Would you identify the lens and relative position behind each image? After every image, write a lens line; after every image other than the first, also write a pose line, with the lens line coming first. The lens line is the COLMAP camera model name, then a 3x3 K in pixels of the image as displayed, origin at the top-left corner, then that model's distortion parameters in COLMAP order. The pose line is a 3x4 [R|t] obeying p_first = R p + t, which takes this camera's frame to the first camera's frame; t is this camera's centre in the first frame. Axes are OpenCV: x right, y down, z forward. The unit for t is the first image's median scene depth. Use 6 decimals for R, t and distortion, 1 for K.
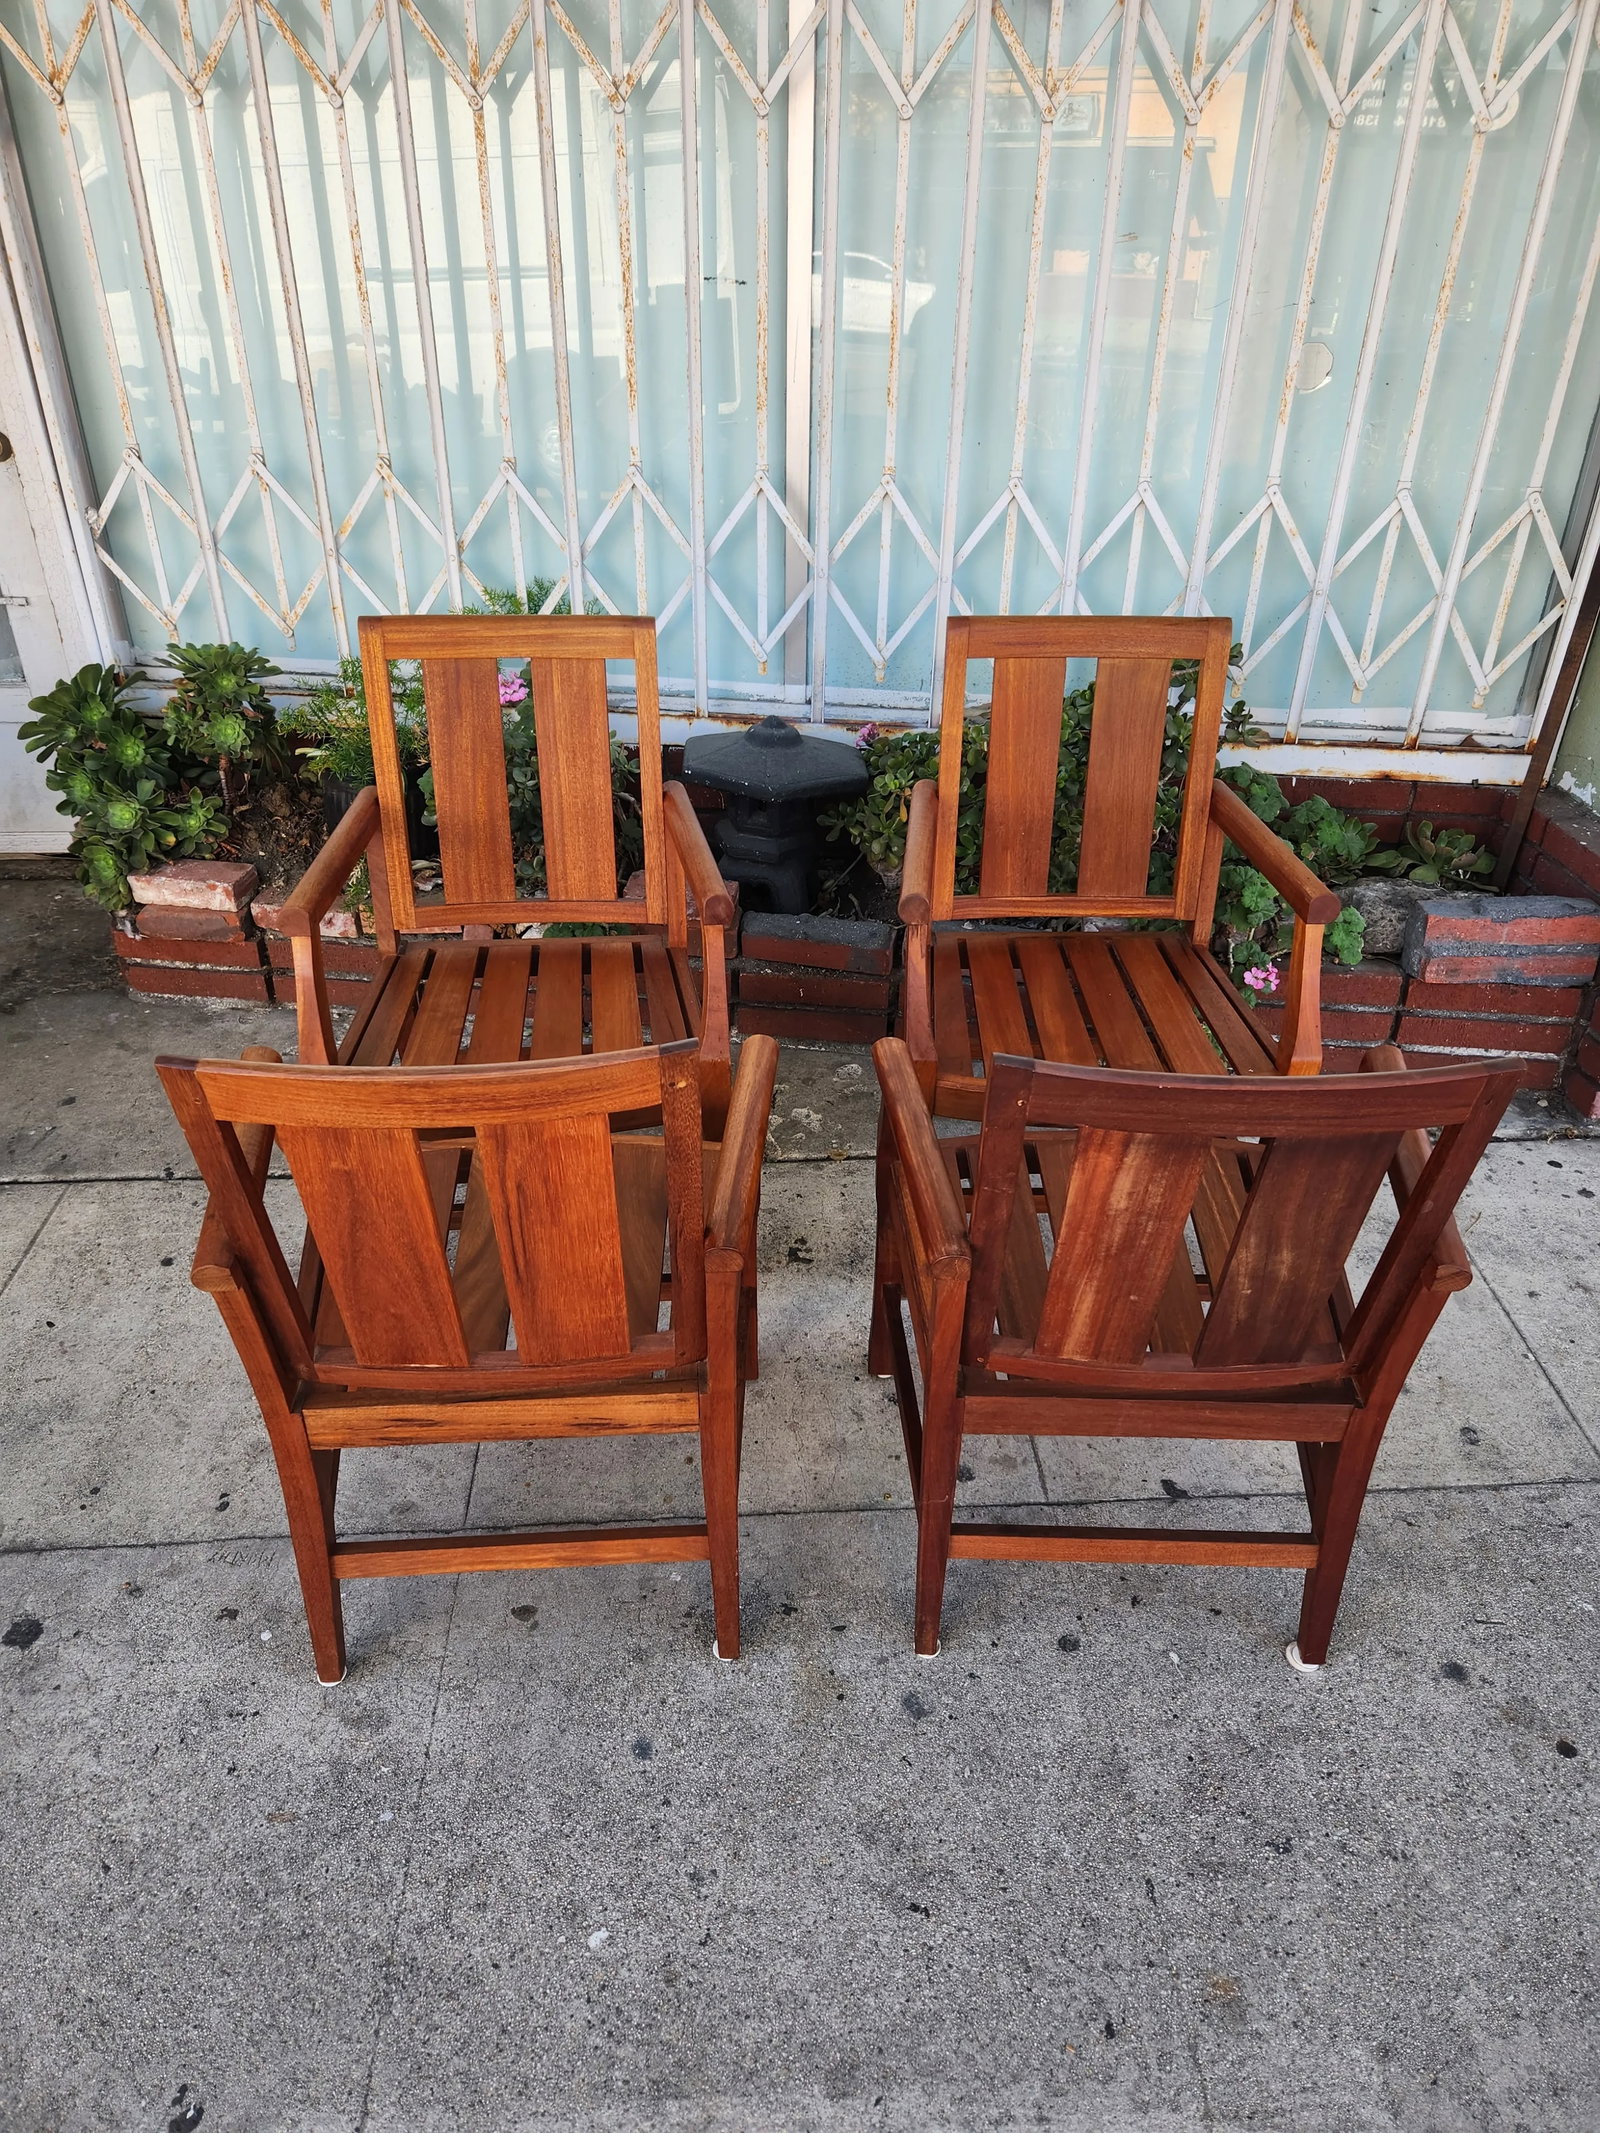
lens RADIAL K [[1427.7, 0, 806.4], [0, 1427.7, 1082.3], [0, 0, 1]] dist [0.061264, -0.047751]
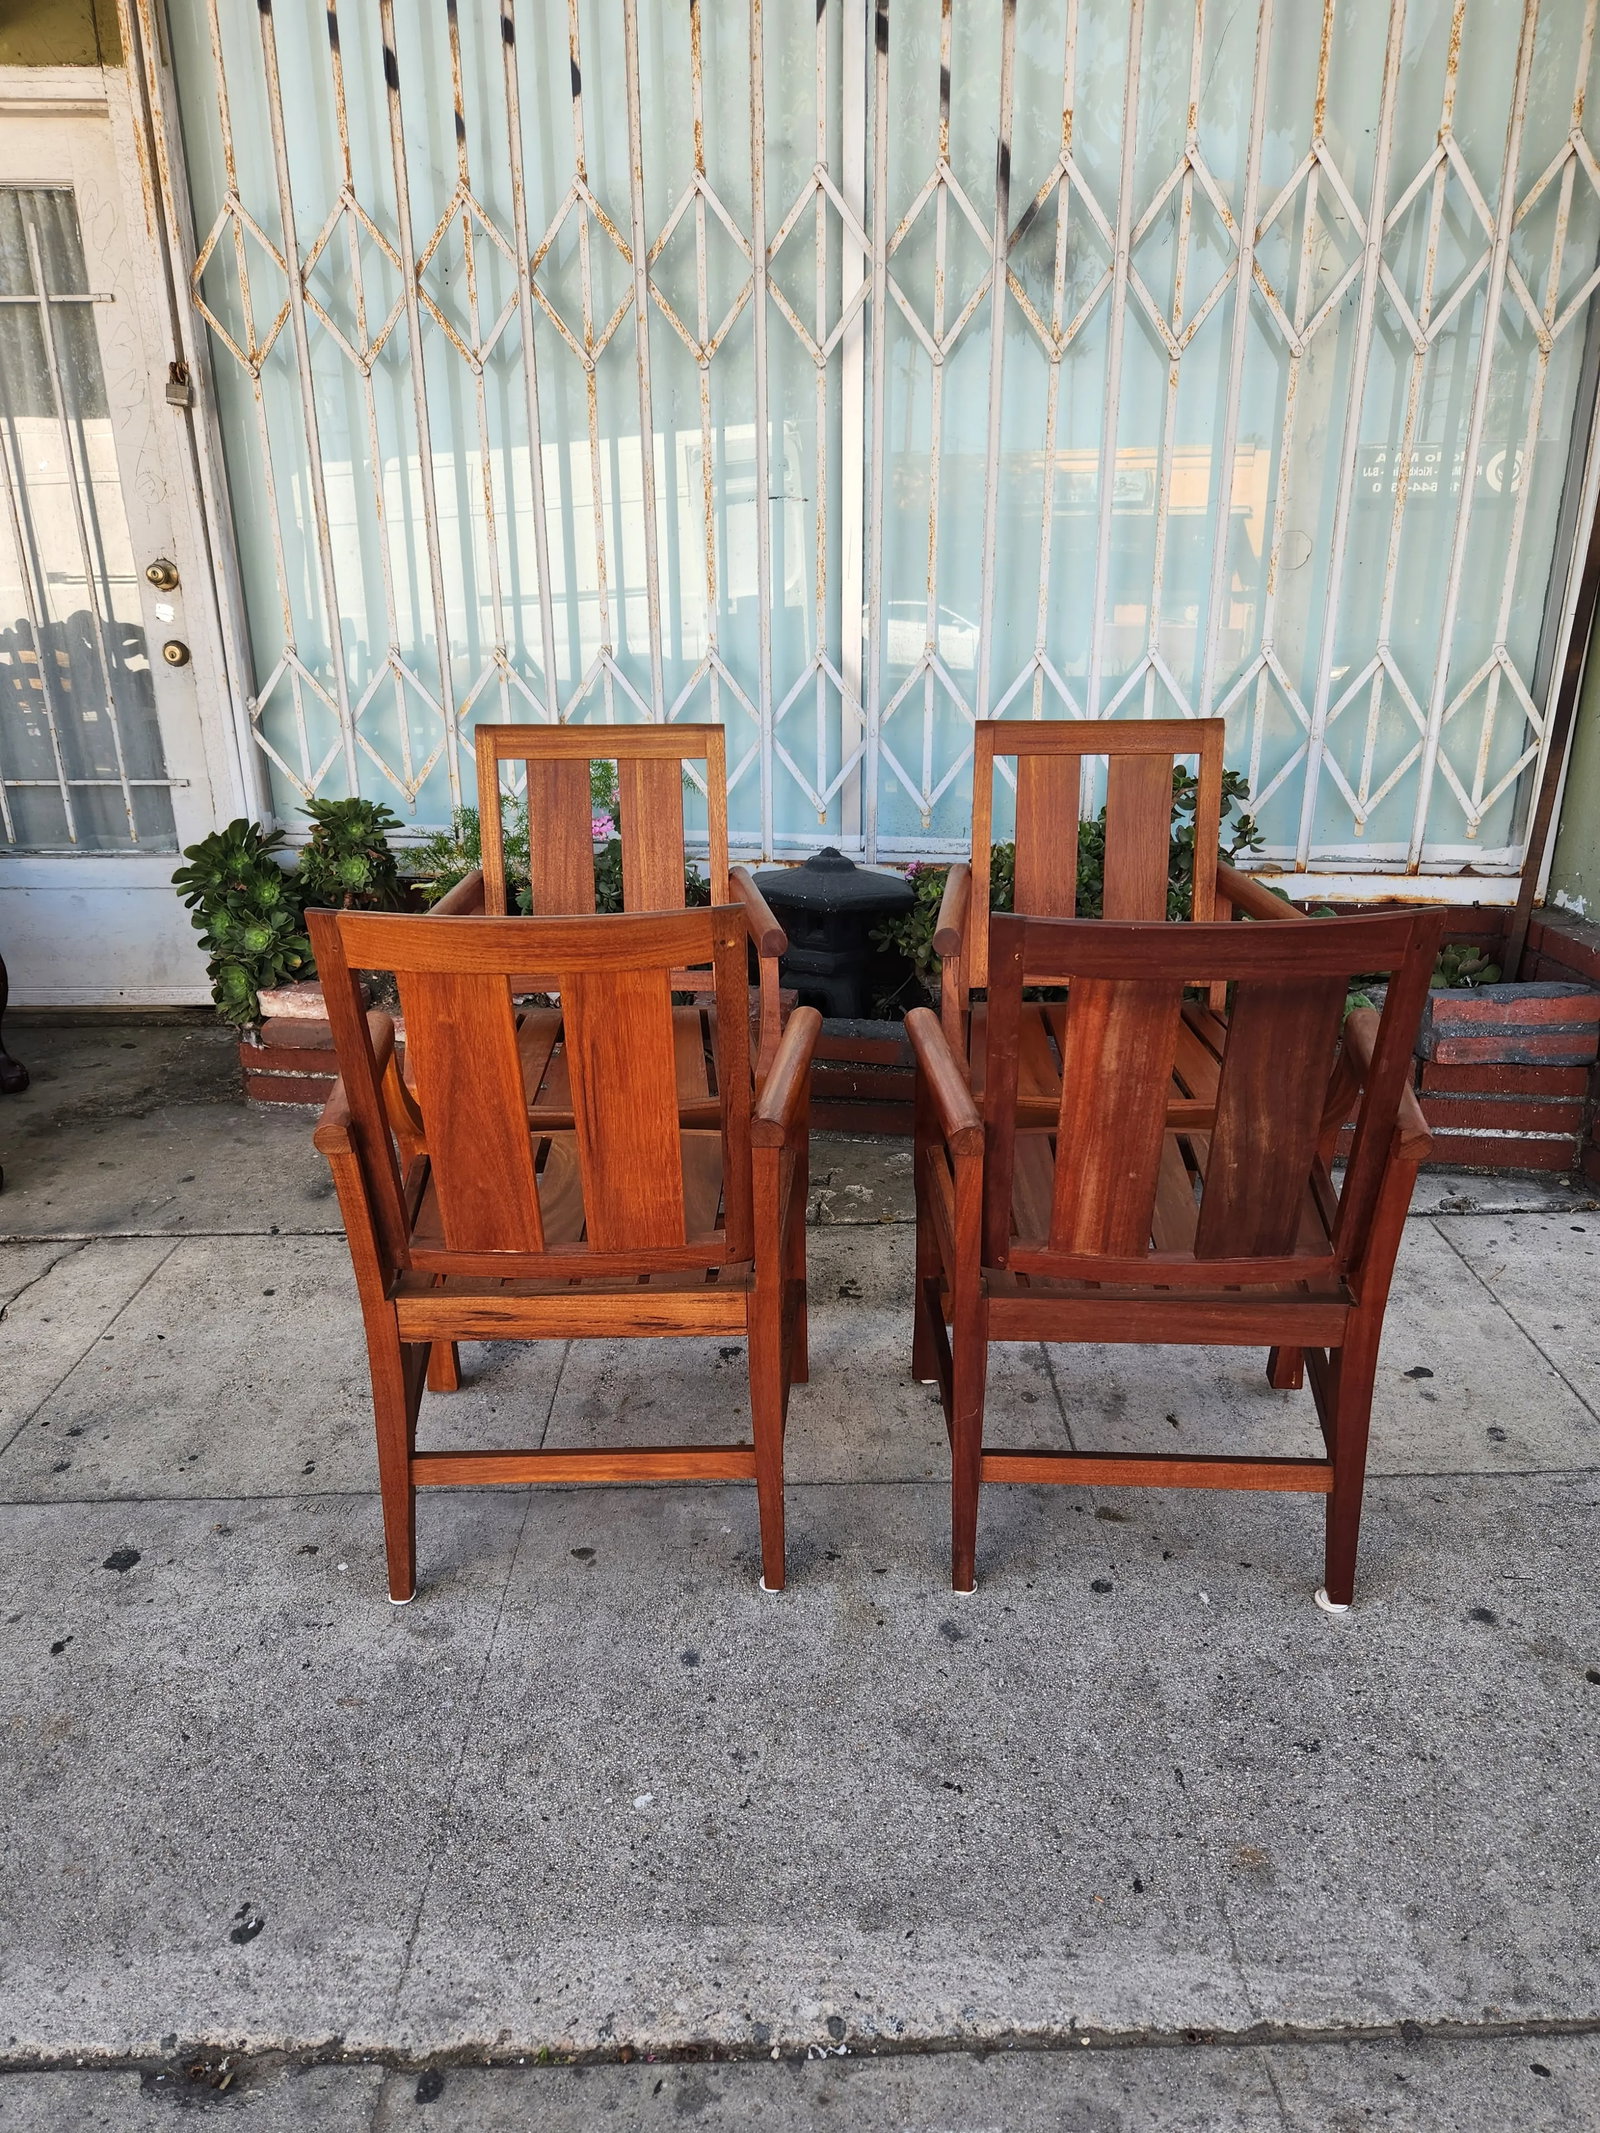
lens RADIAL K [[1427.7, 0, 812.4], [0, 1427.7, 1092.7], [0, 0, 1]] dist [0.061264, -0.047751]
pose [[0.998827, -0.004913, -0.048162, 0.021874], [-0.004894, 0.979497, -0.201399, 0.213865], [0.048164, 0.201399, 0.978324, -0.081776]]
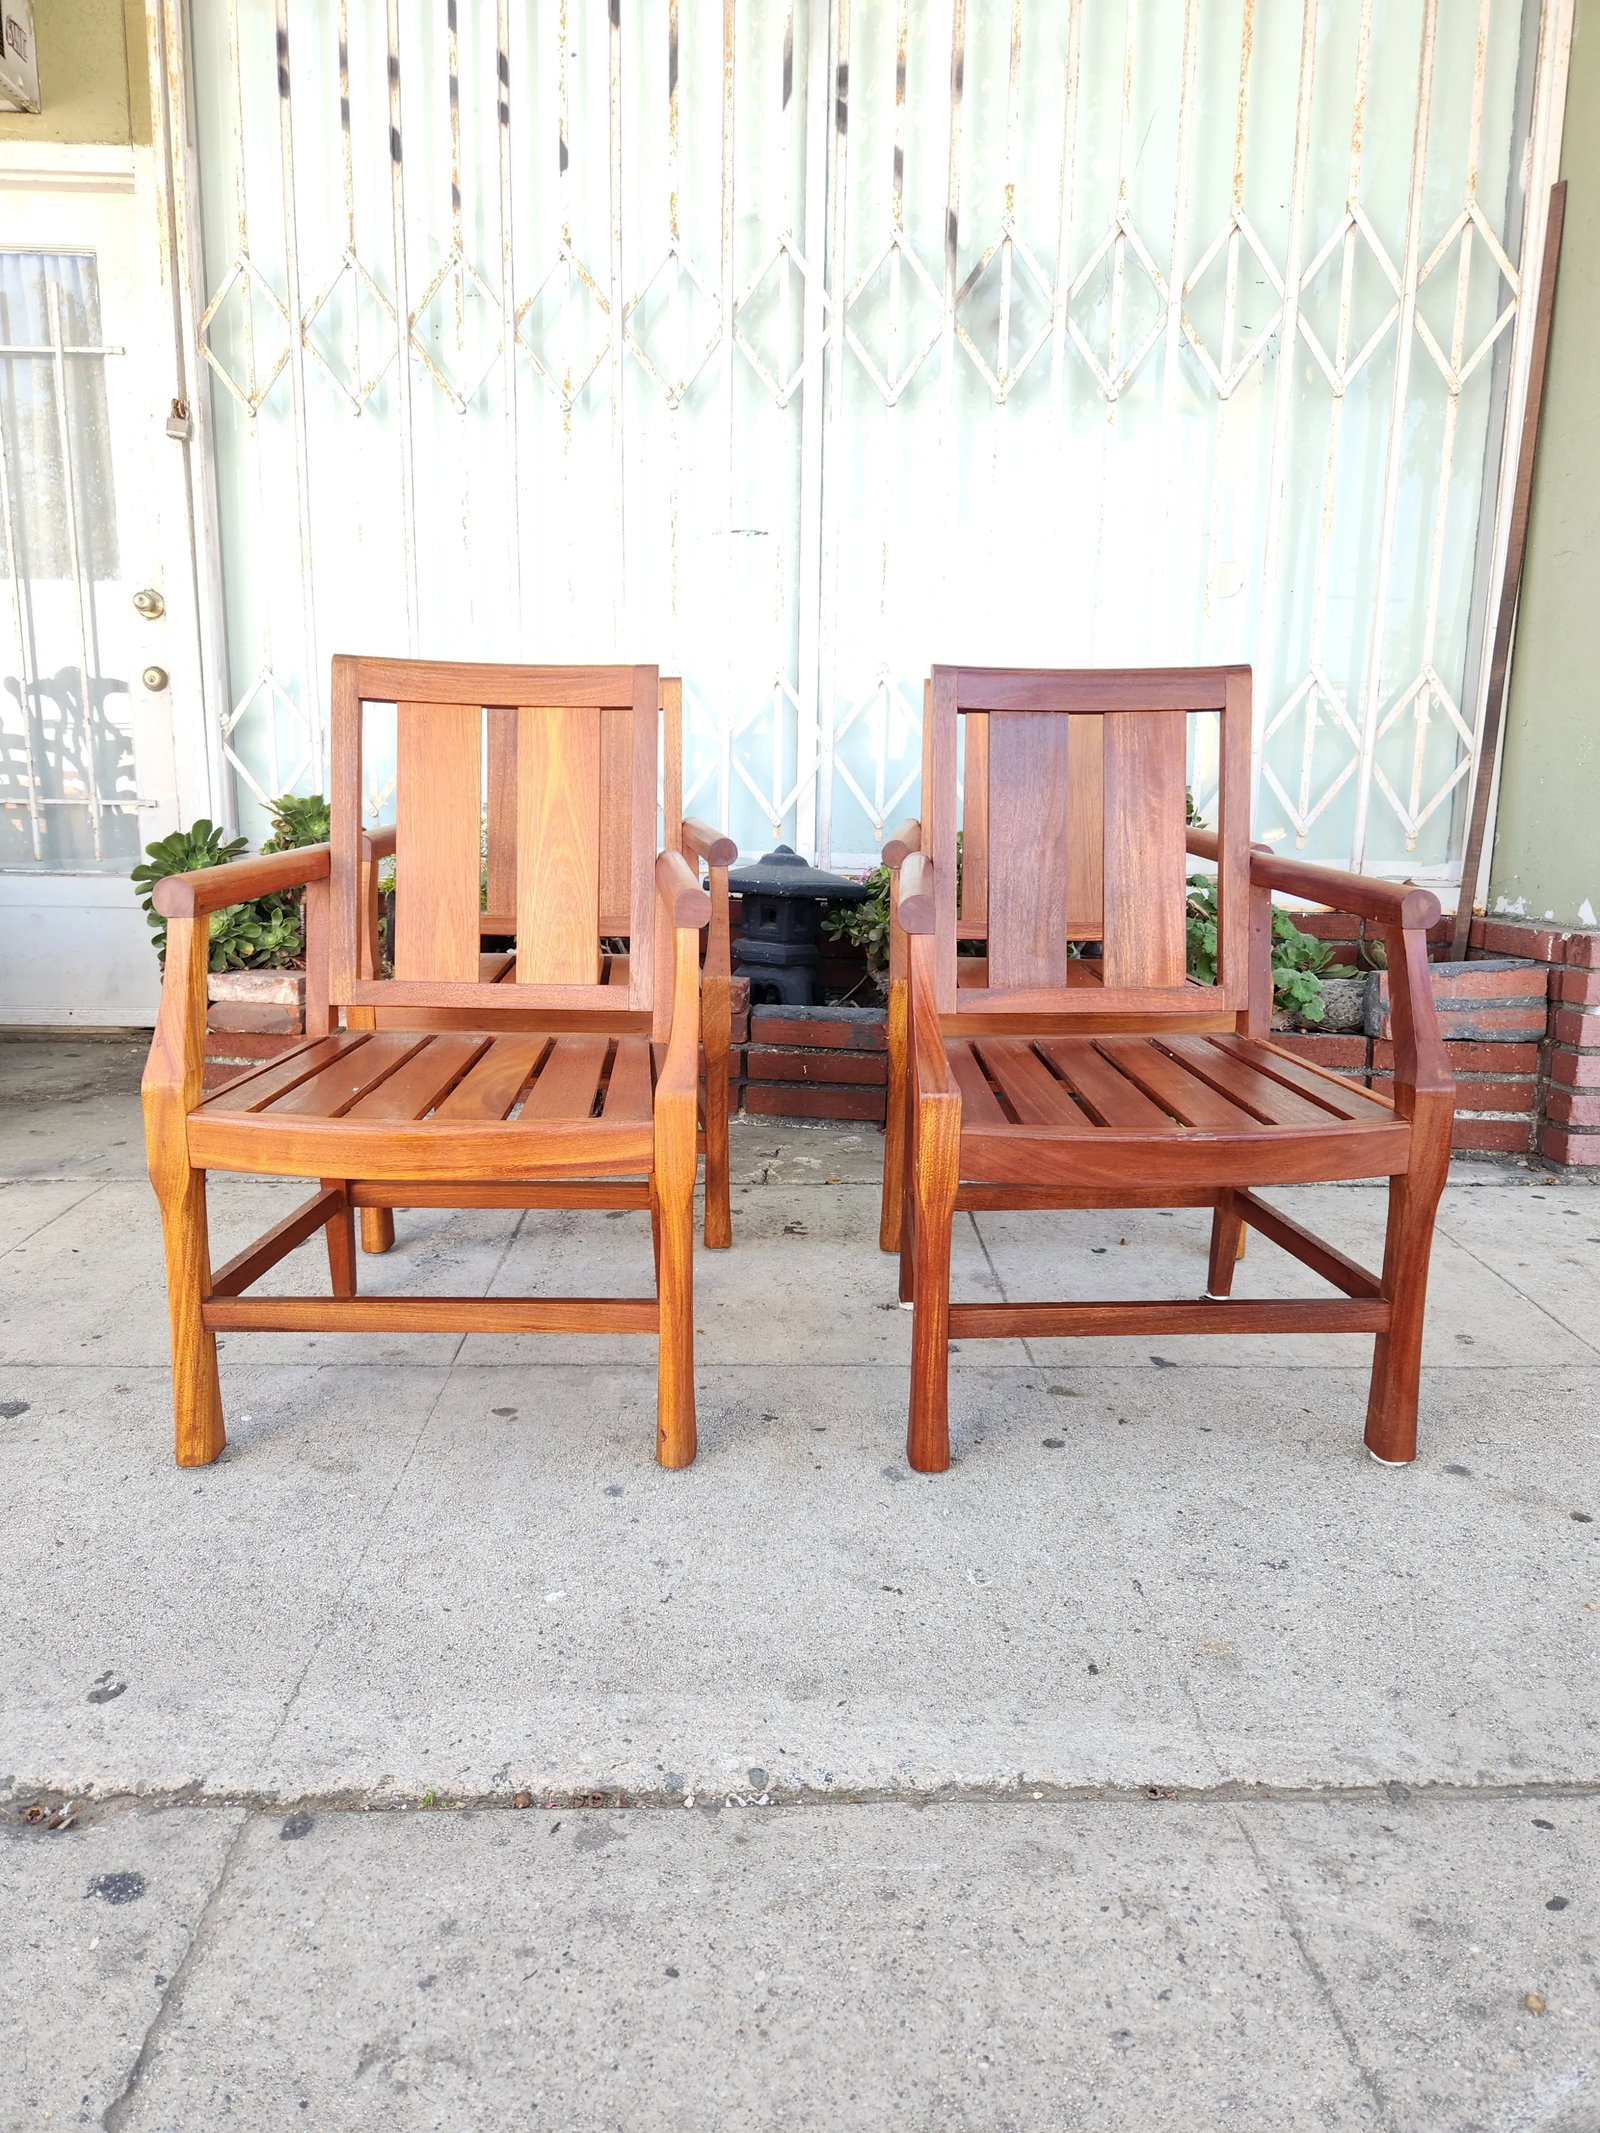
lens RADIAL K [[1427.7, 0, 788.5], [0, 1427.7, 1075.0], [0, 0, 1]] dist [0.061264, -0.047751]
pose [[0.999313, 0.004724, -0.036768, 0.031300], [-0.017417, 0.935398, -0.353167, 0.428595], [0.032725, 0.353565, 0.934837, -0.005033]]
